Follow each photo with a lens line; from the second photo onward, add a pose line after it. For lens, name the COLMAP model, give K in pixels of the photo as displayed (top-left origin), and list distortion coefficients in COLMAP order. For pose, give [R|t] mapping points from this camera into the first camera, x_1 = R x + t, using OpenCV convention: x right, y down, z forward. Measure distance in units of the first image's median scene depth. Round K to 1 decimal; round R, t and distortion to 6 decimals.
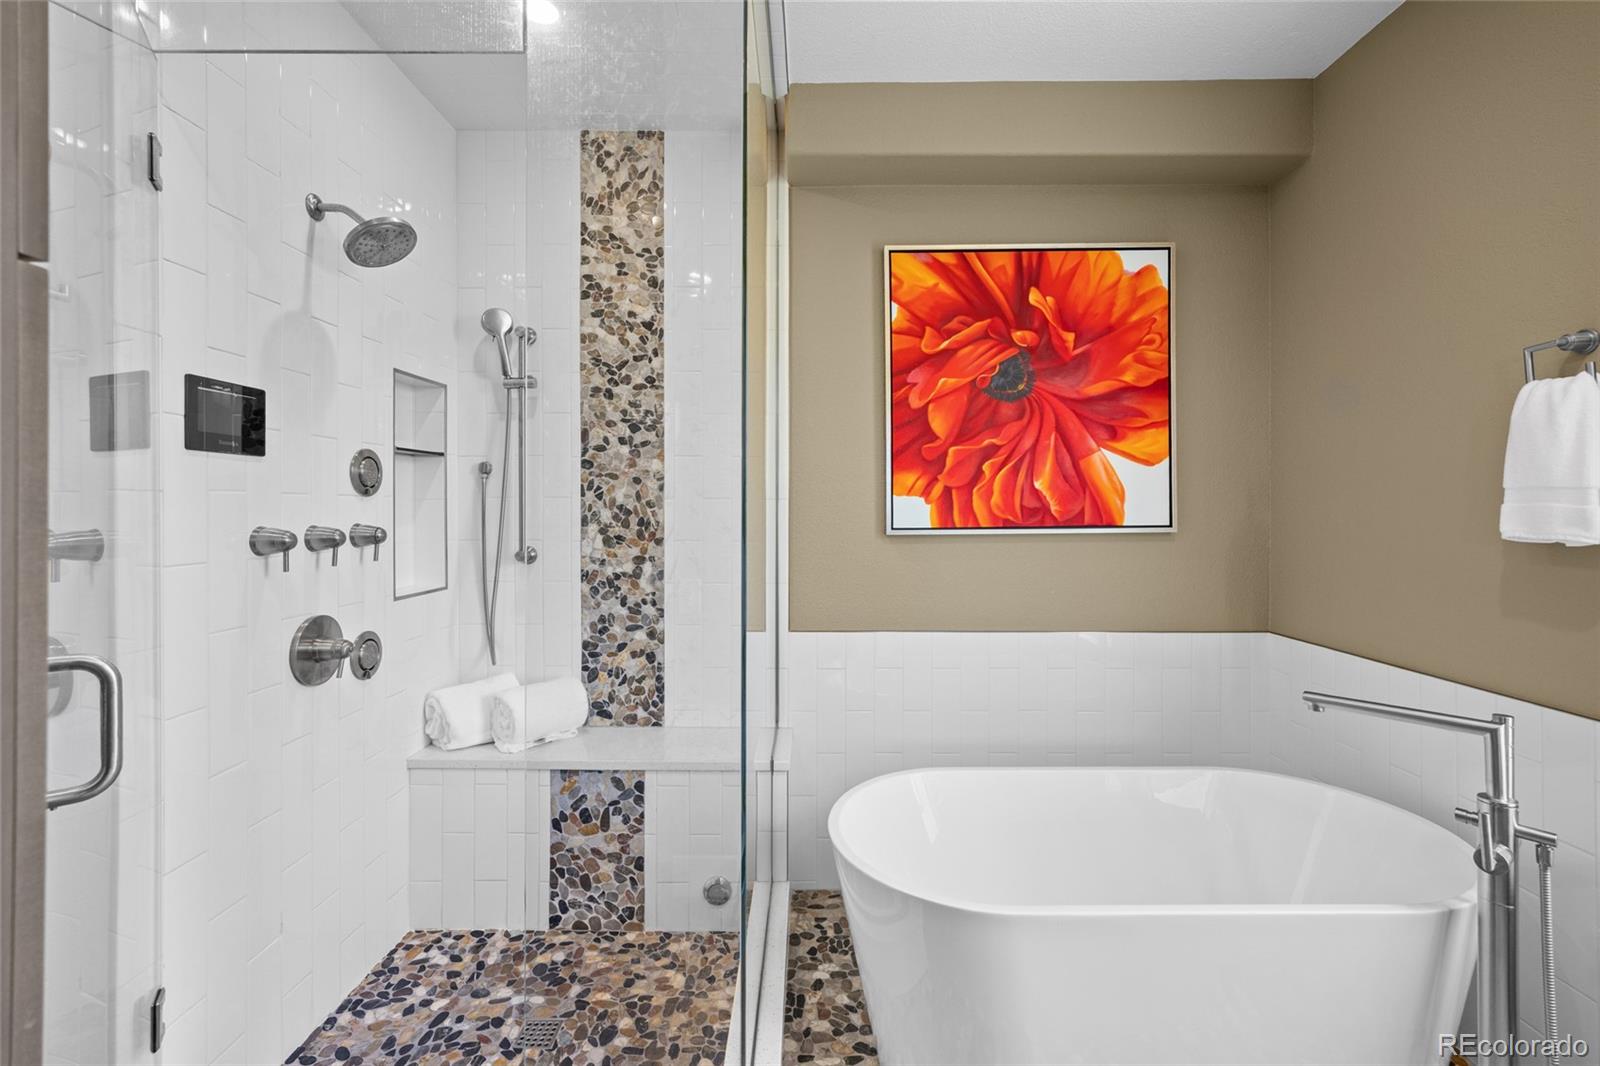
lens RADIAL K [[690.7, 0, 803.3], [0, 690.7, 501.9], [0, 0, 1]] dist [-0.018821, 0.001376]
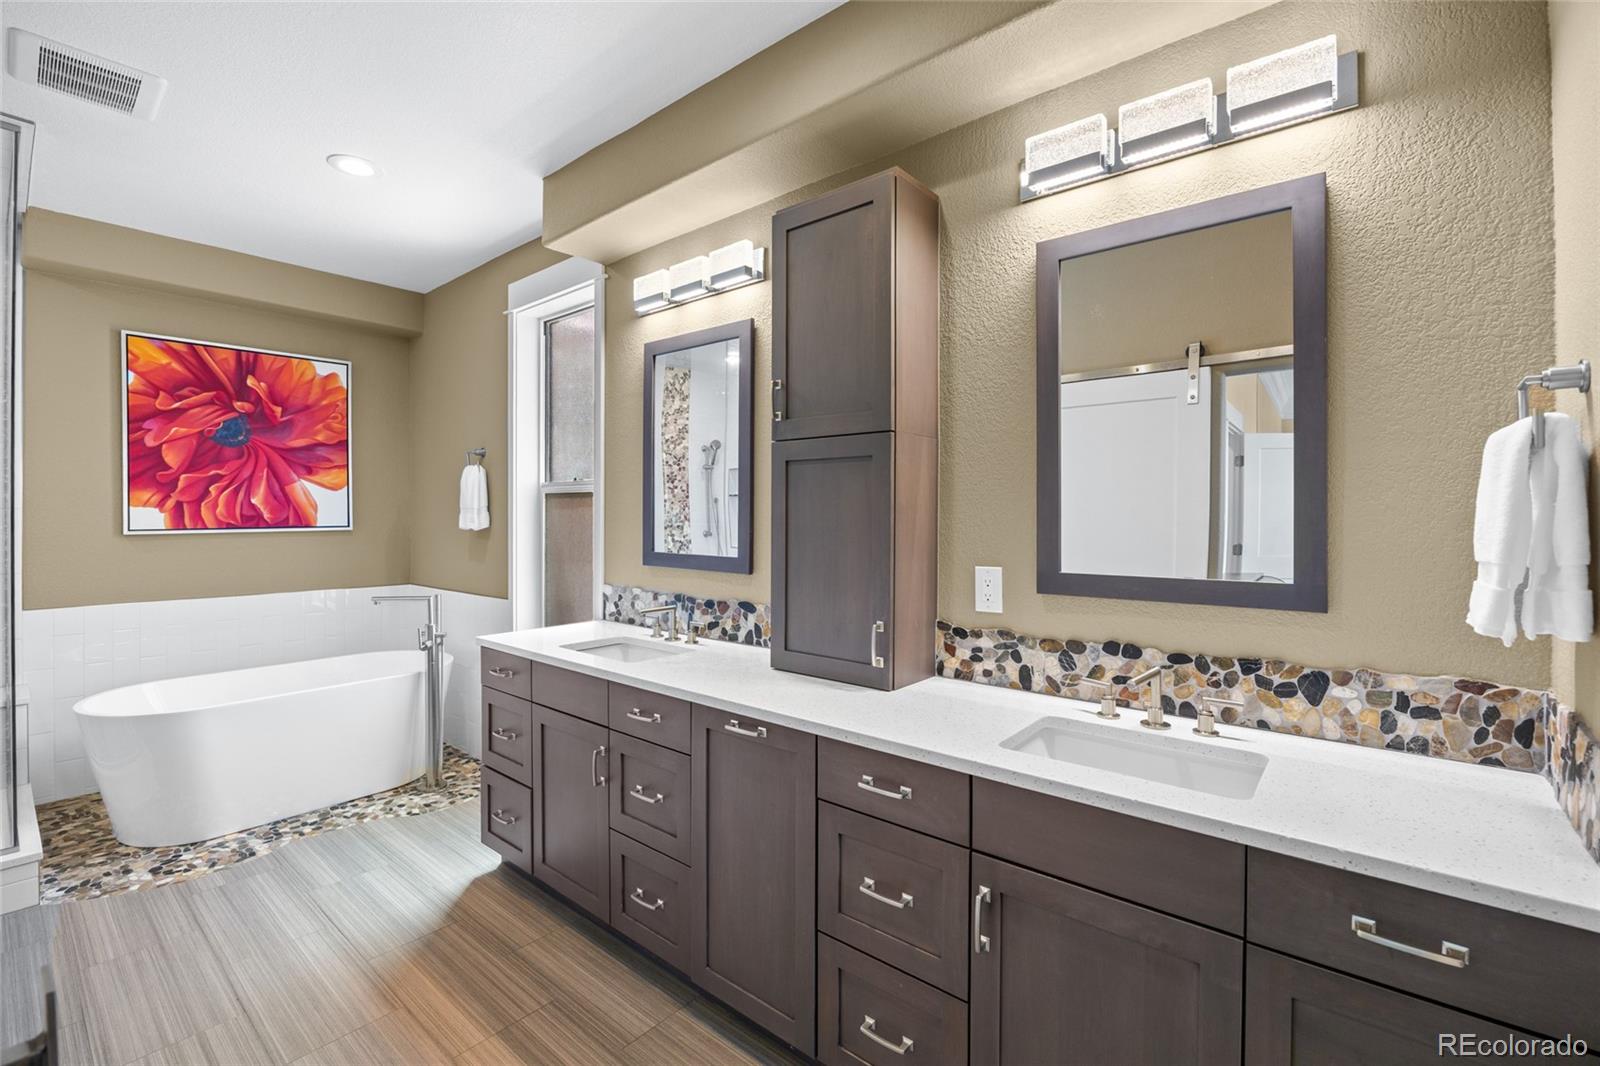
lens RADIAL K [[690.7, 0, 794.8], [0, 690.7, 518.9], [0, 0, 1]] dist [-0.018821, 0.001376]
pose [[0.633411, -0.002625, 0.773811, -0.084403], [-0.009253, 0.999897, 0.010966, -0.012336], [-0.773760, -0.014106, 0.633322, -0.949499]]
